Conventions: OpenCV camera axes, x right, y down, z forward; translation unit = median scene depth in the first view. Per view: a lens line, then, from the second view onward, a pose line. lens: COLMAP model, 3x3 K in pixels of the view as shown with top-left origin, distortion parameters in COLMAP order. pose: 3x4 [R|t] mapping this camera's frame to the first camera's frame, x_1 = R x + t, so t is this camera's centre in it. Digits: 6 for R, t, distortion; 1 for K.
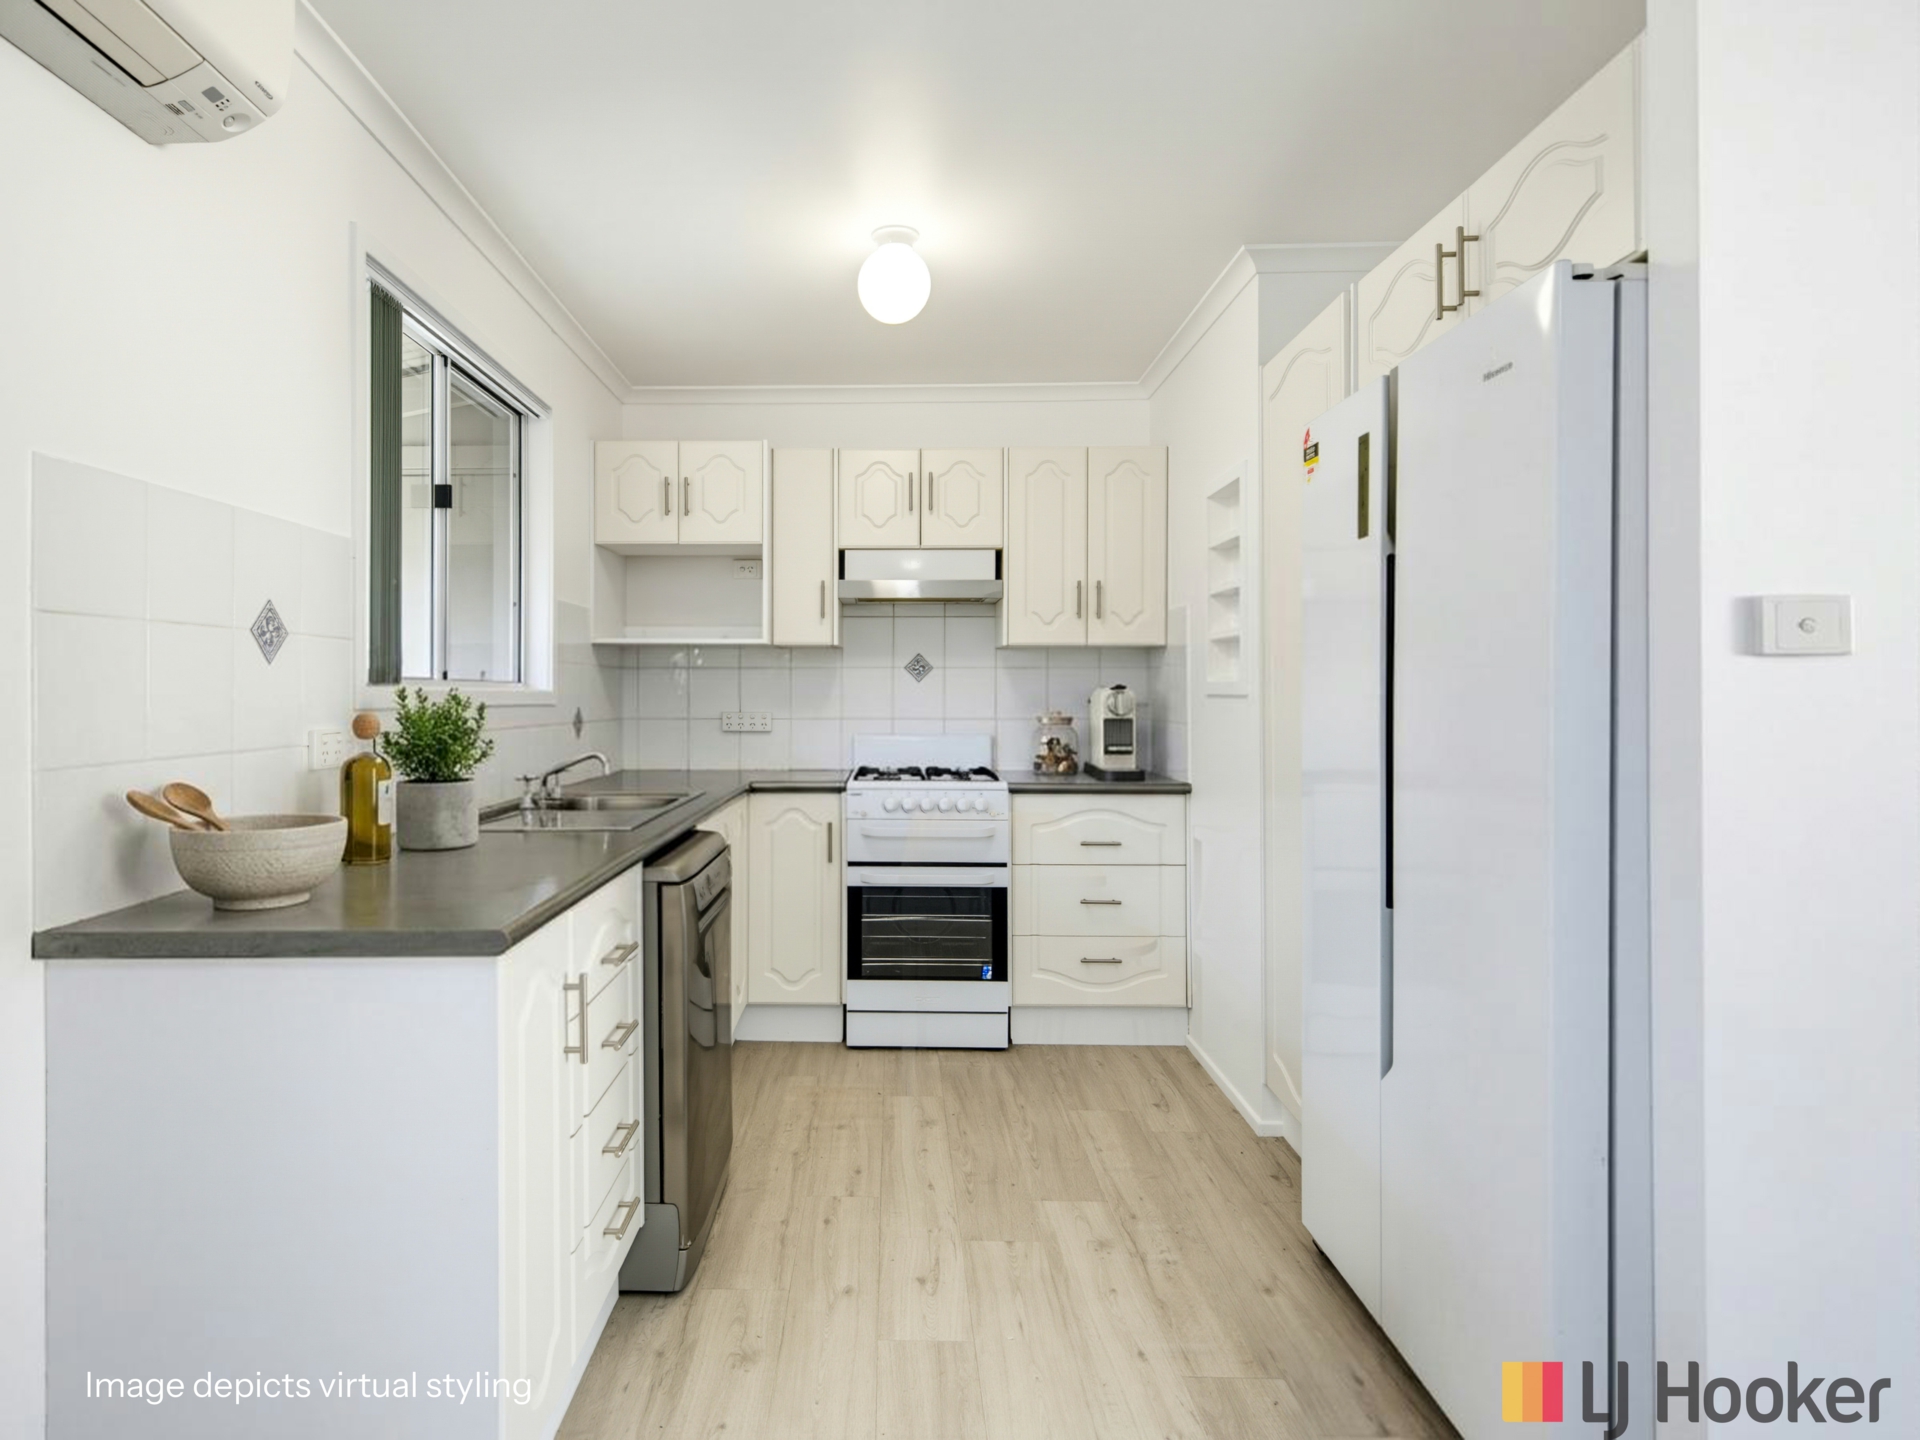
lens RADIAL K [[988.1, 0, 960.0], [0, 988.1, 720.0], [0, 0, 1]] dist [0.001611, -0.000505]
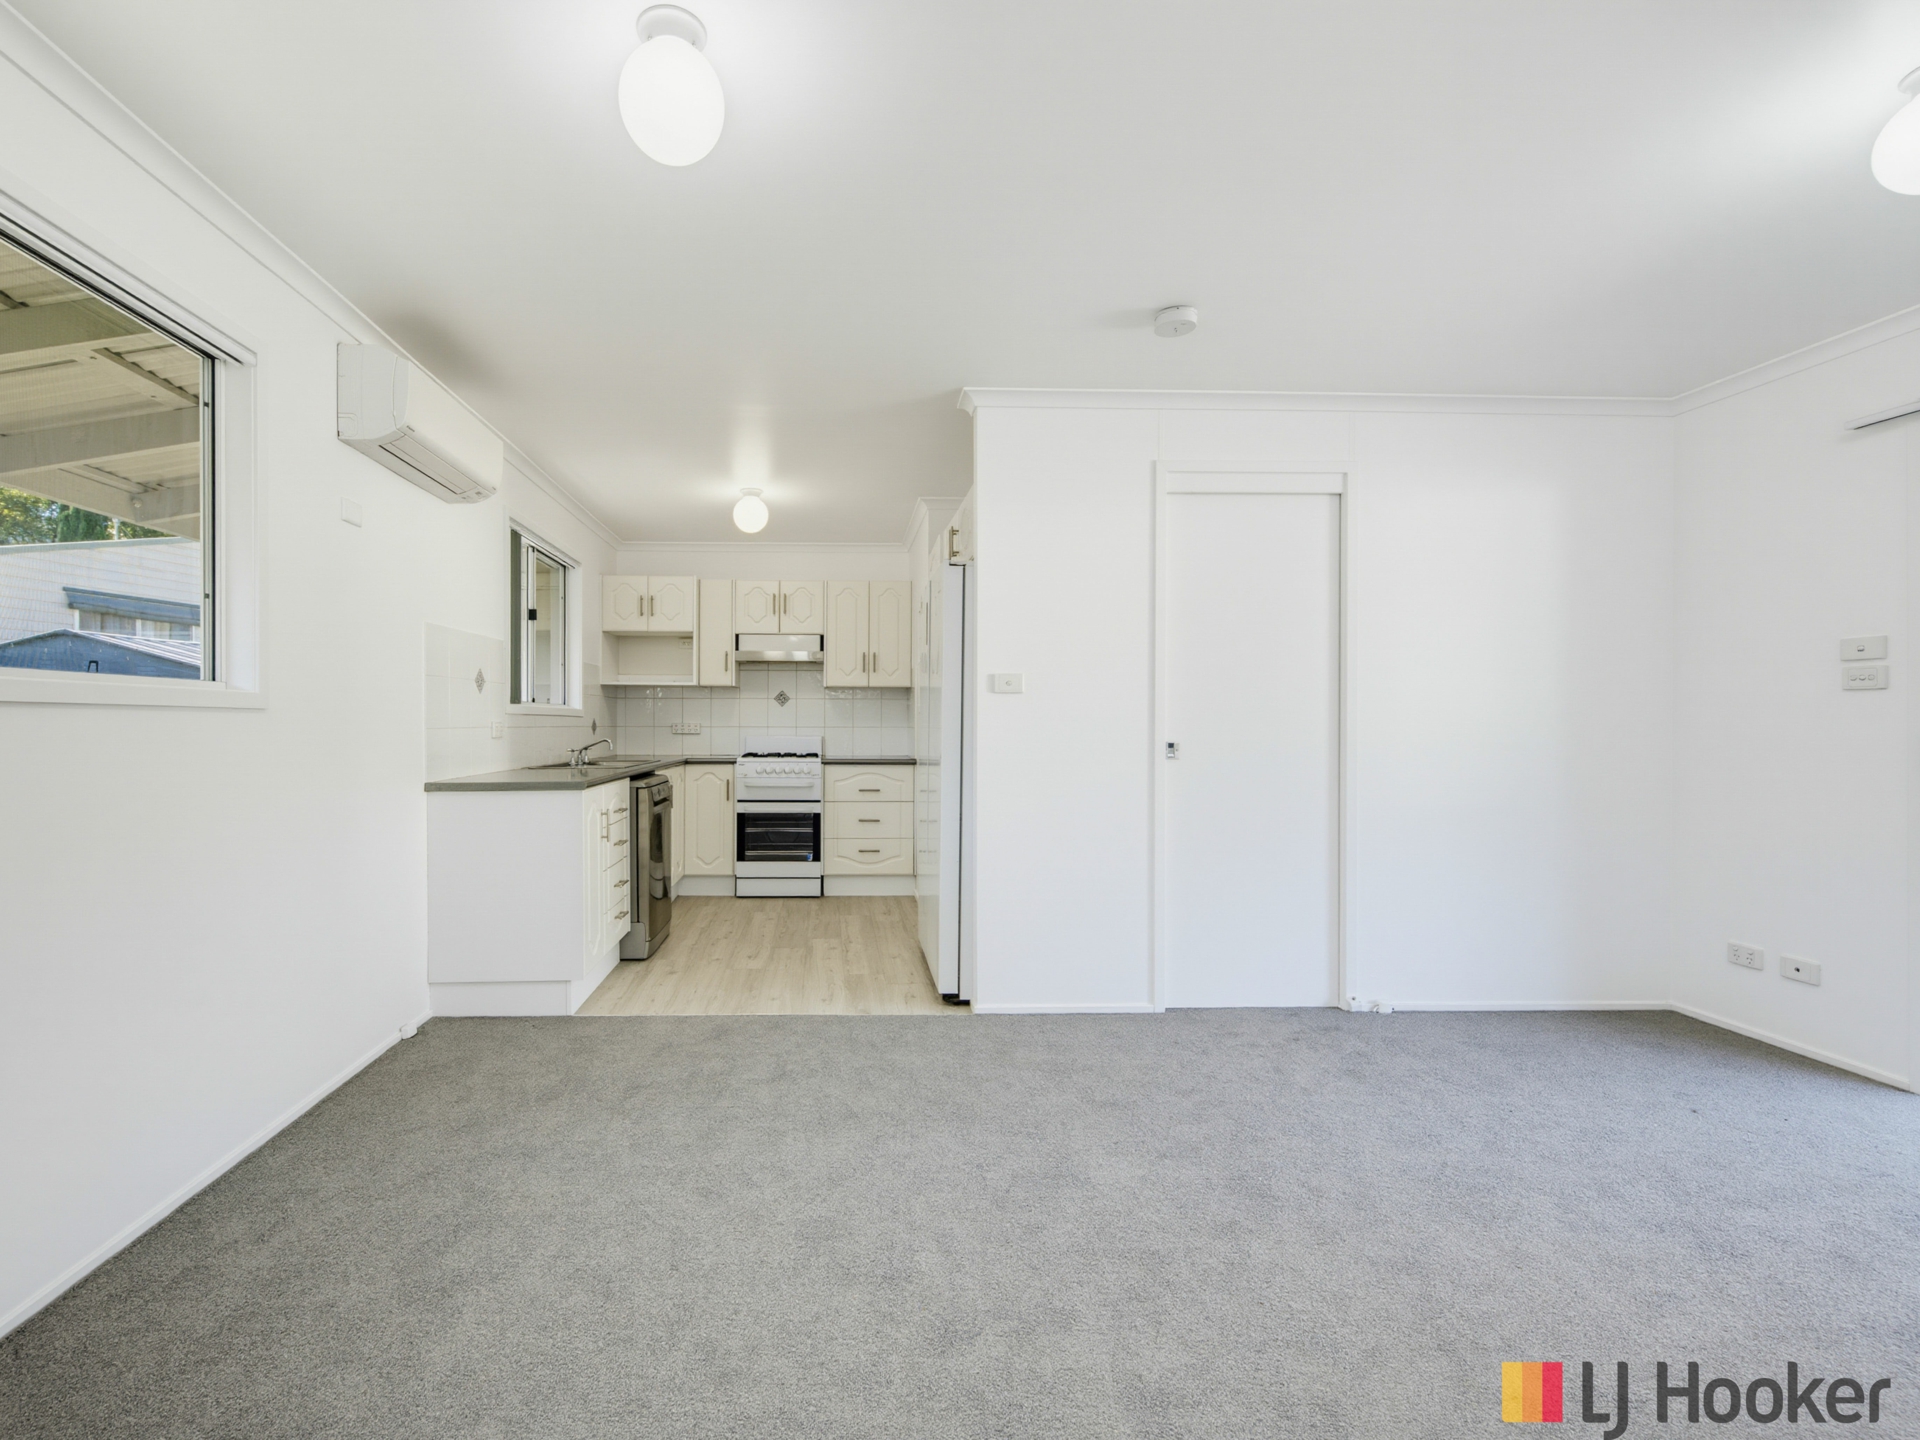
lens RADIAL K [[933.2, 0, 957.2], [0, 933.2, 758.4], [0, 0, 1]] dist [-0.000189, 0.000089]
pose [[0.999392, 0.002336, 0.034776, 0.246709], [-0.002507, 0.999985, 0.004900, 0.053390], [-0.034764, -0.004984, 0.999383, -0.809941]]
